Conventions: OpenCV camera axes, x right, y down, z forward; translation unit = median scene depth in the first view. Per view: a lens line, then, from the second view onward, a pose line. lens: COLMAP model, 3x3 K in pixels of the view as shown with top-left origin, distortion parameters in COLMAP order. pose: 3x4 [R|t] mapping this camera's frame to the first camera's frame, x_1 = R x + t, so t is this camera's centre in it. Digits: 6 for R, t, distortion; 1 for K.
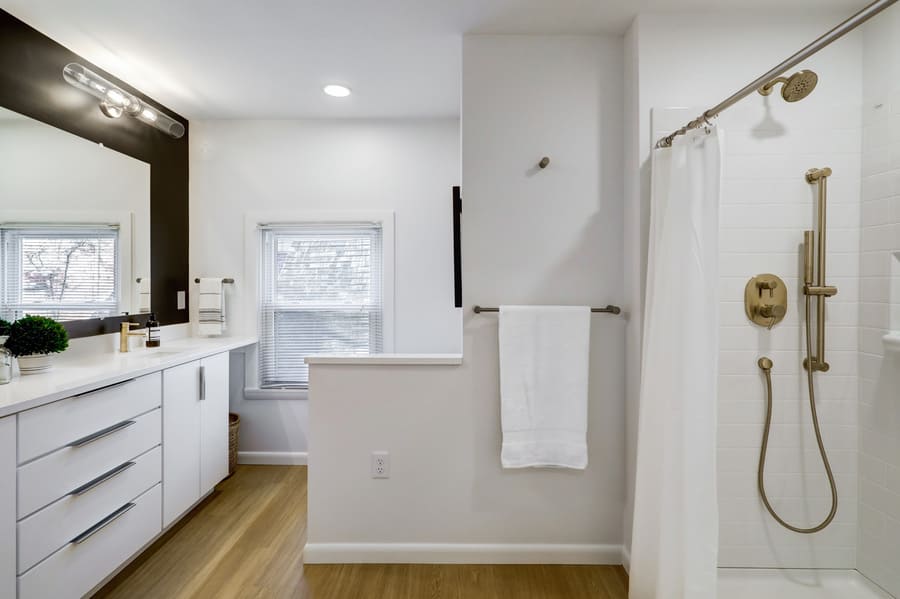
lens RADIAL K [[443.9, 0, 450.8], [0, 443.9, 291.3], [0, 0, 1]] dist [-0.000565, -0.000139]
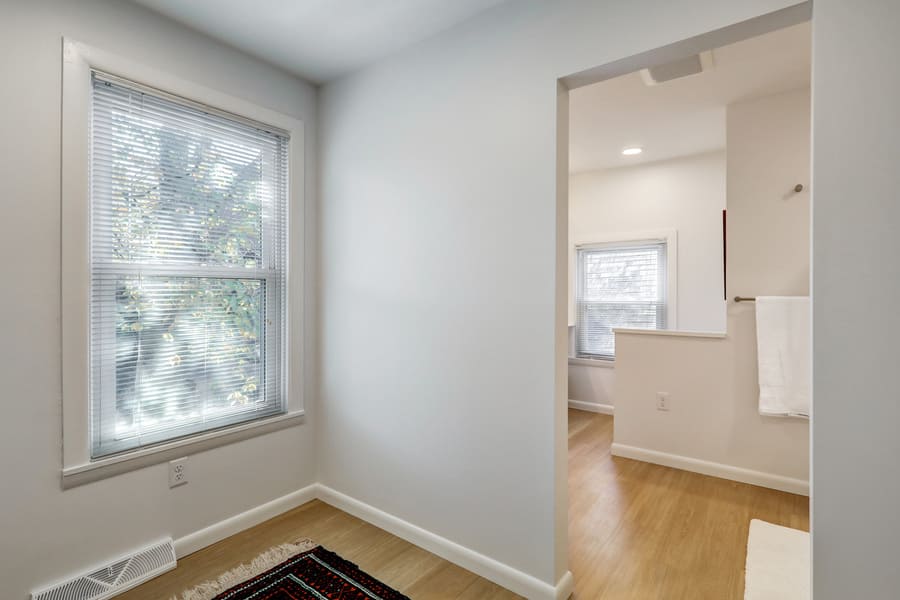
lens RADIAL K [[443.9, 0, 451.3], [0, 443.9, 296.2], [0, 0, 1]] dist [-0.000565, -0.000139]
pose [[0.813428, -0.000463, -0.581666, 0.135944], [-0.007685, 0.999904, -0.011543, 0.052999], [0.581615, 0.013859, 0.813346, -0.660573]]
